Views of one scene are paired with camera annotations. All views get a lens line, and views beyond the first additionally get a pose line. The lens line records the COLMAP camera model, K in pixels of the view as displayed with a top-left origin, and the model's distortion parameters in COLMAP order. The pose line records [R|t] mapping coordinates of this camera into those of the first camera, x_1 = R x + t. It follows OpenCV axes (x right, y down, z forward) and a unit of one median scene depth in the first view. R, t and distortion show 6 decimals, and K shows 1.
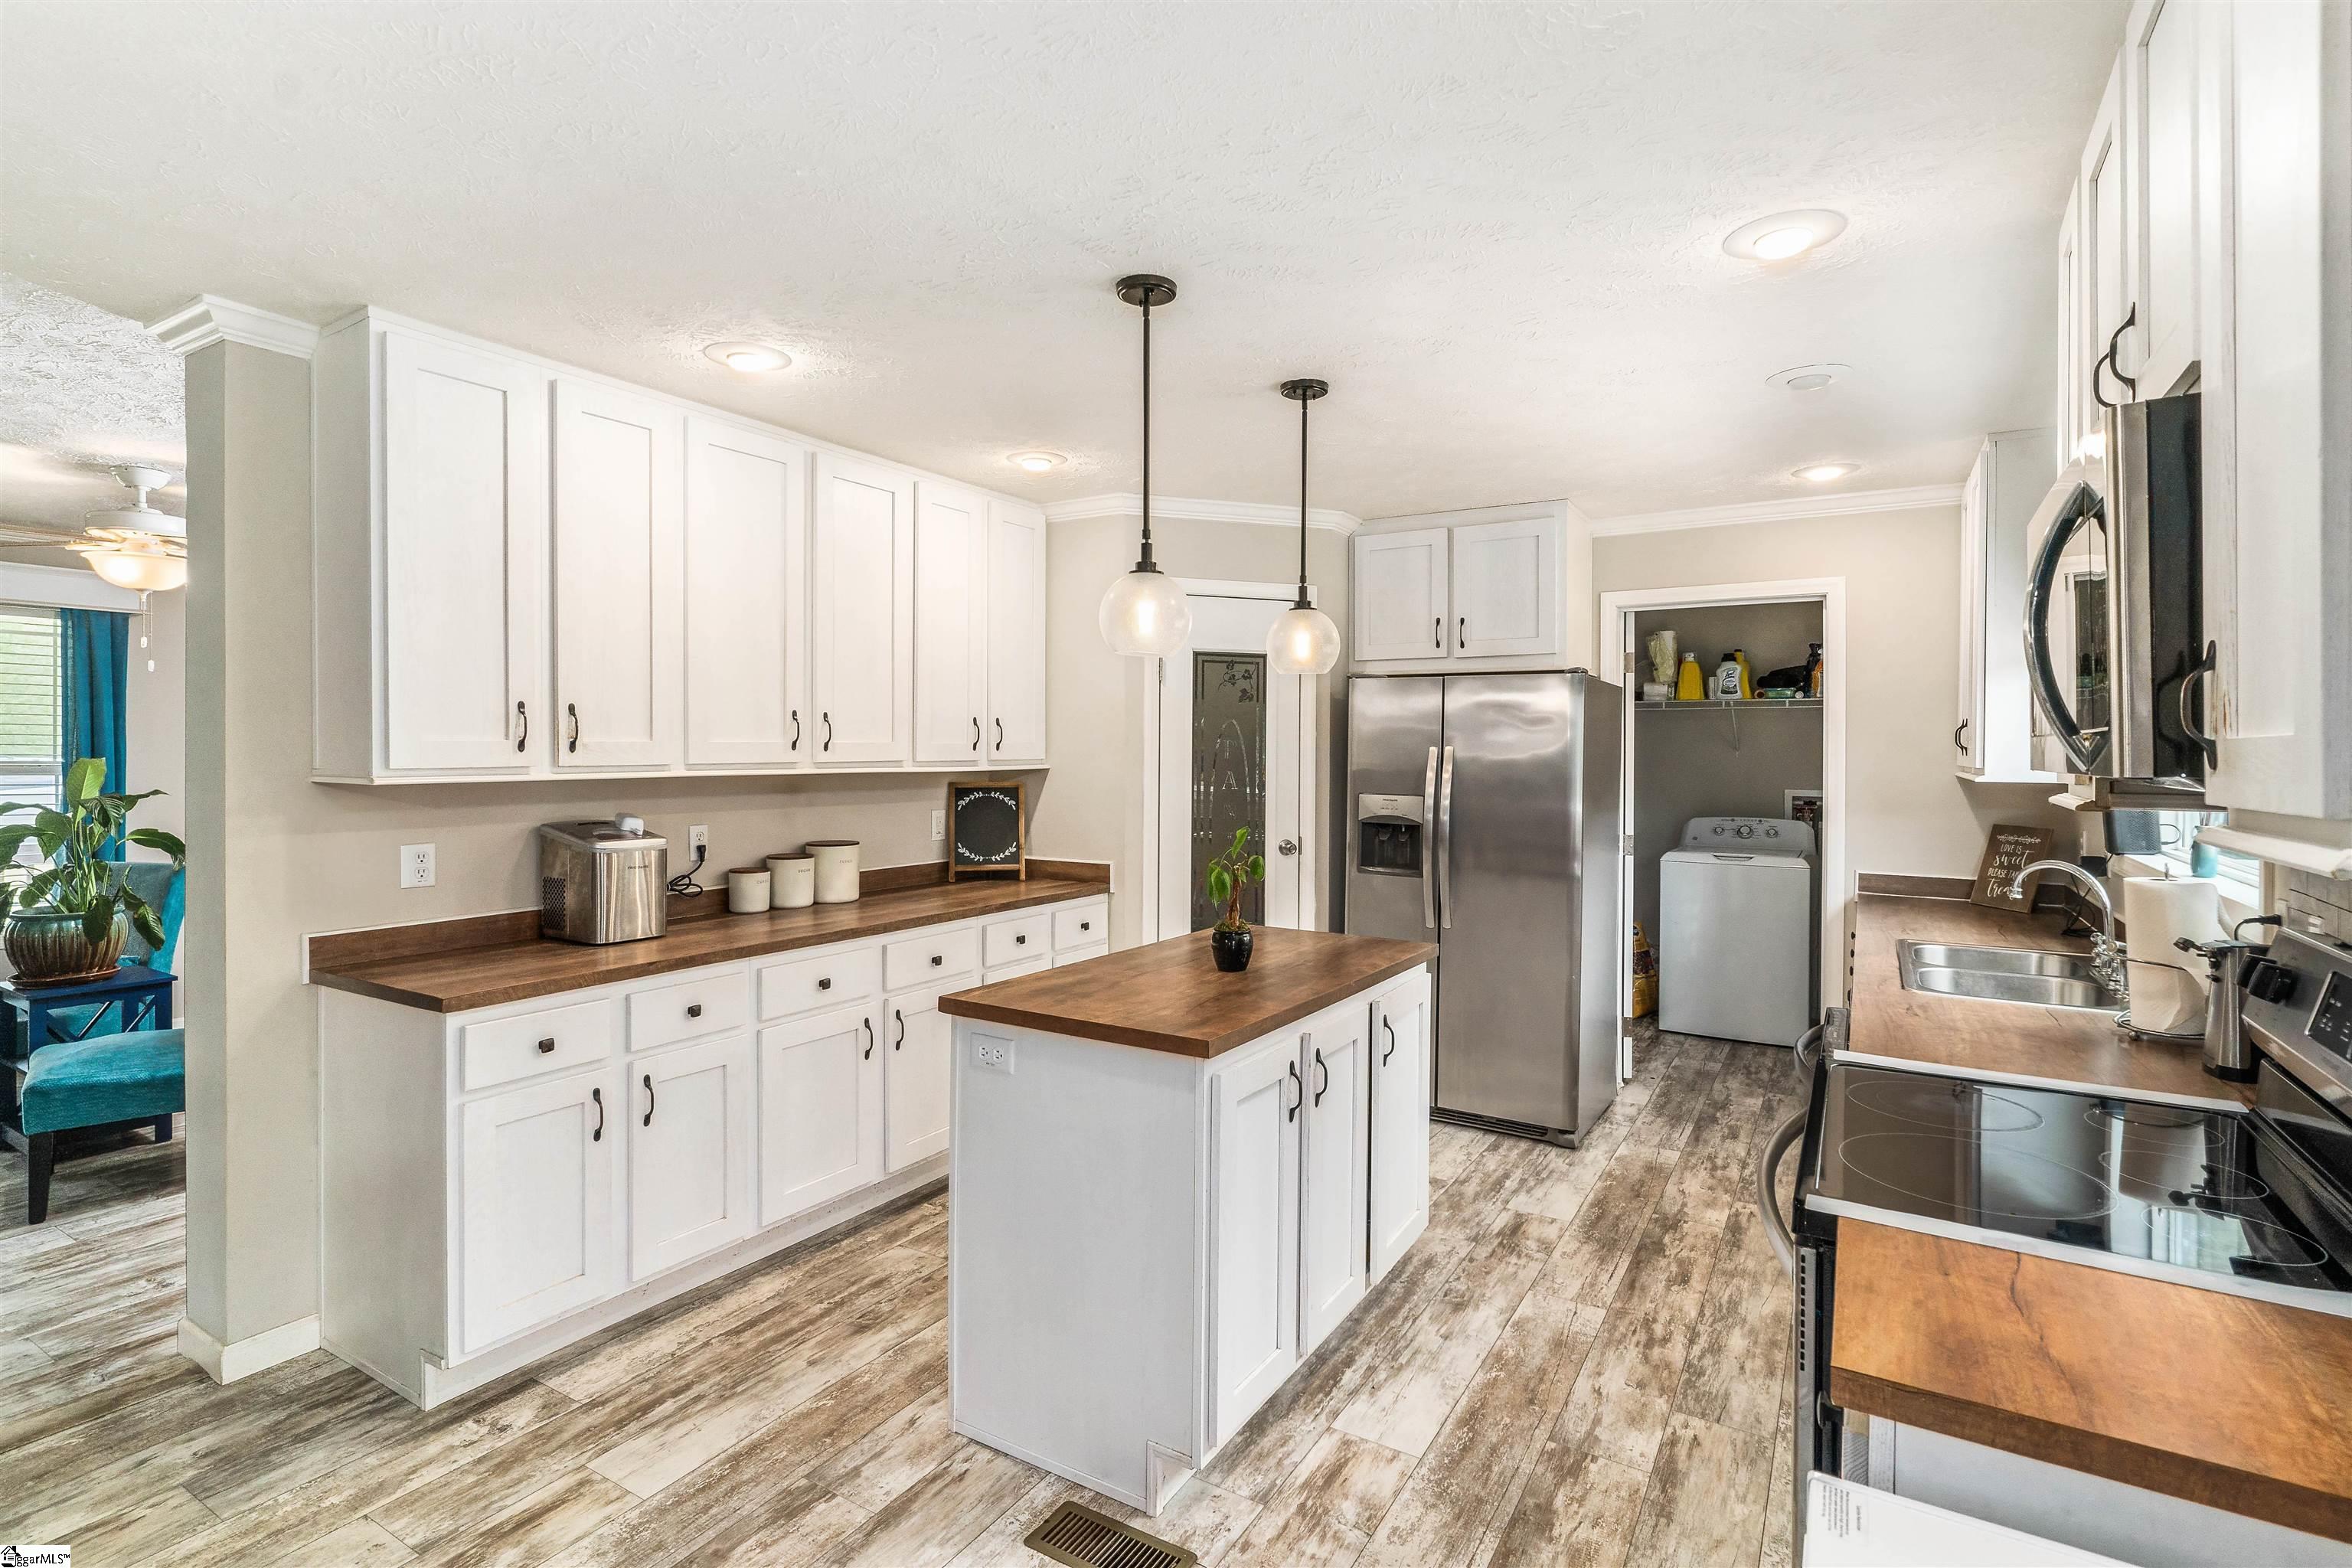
lens RADIAL K [[1121.6, 0, 1176.0], [0, 1121.6, 784.0], [0, 0, 1]] dist [0.013657, -0.000208]
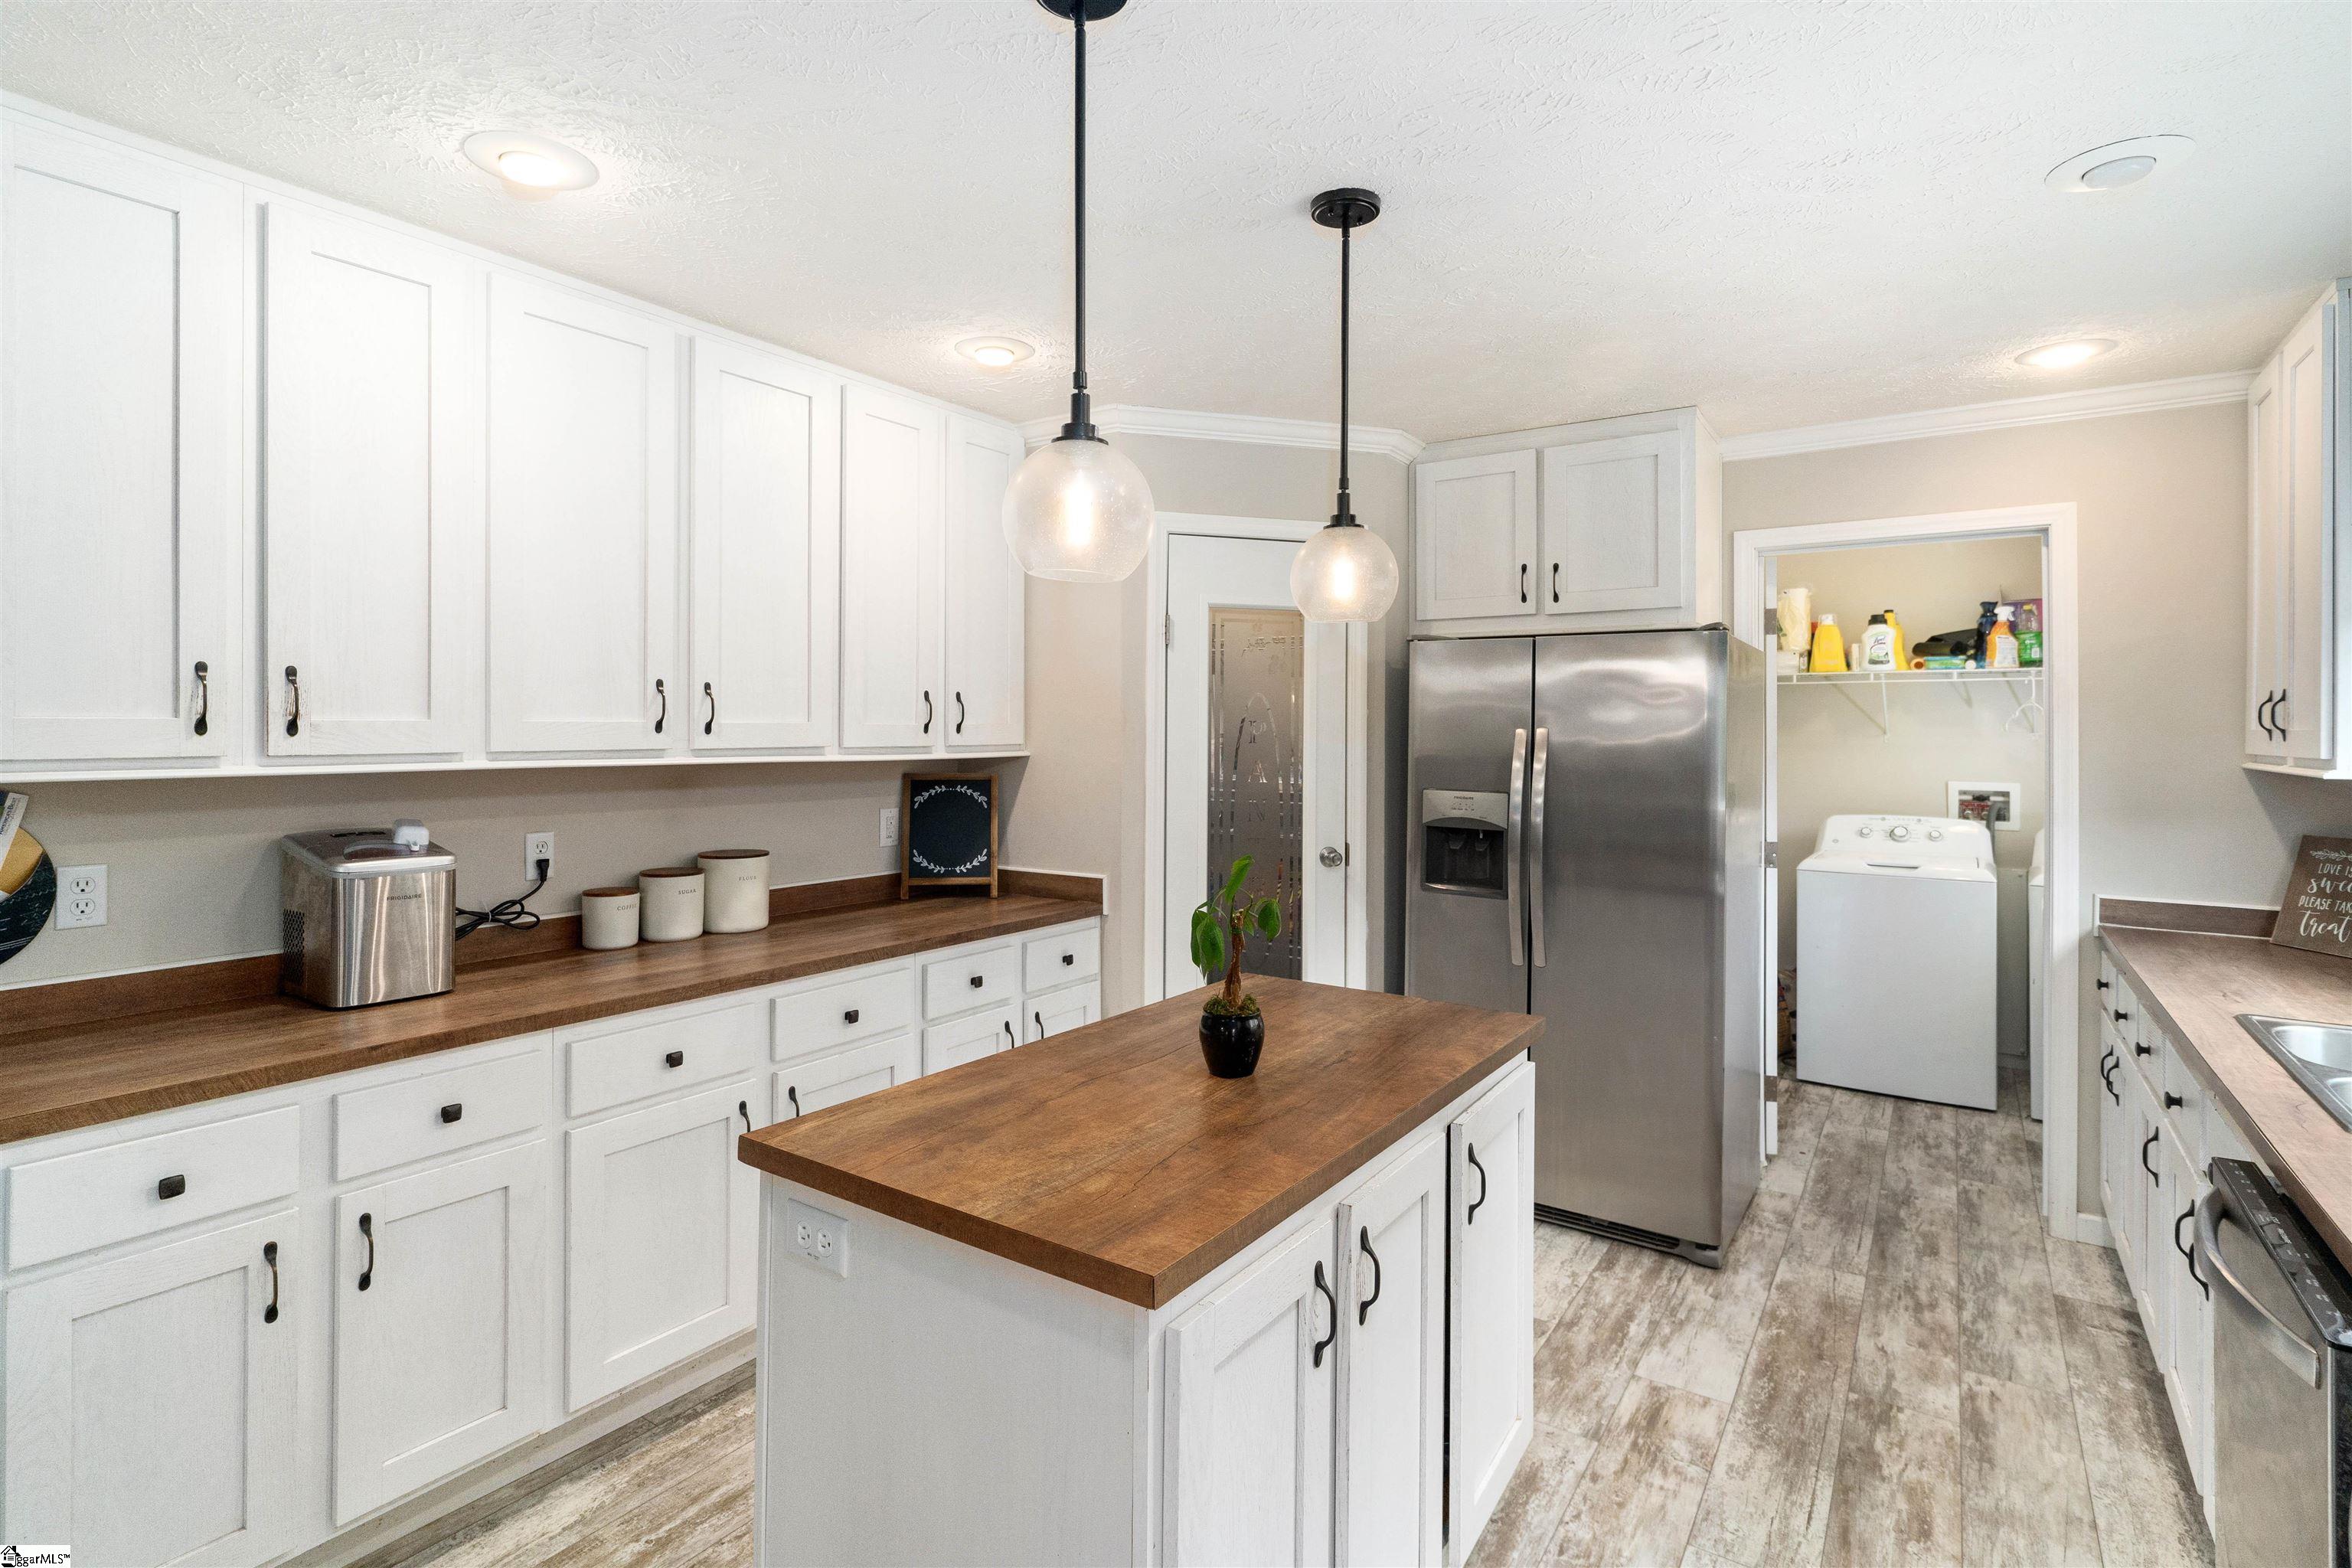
lens RADIAL K [[1138.6, 0, 1180.0], [0, 1138.6, 743.6], [0, 0, 1]] dist [0.010892, -0.000448]
pose [[0.999053, 0.000576, -0.043509, 0.034741], [-0.001495, 0.999776, -0.021107, -0.007004], [0.043487, 0.021153, 0.998830, 0.242027]]
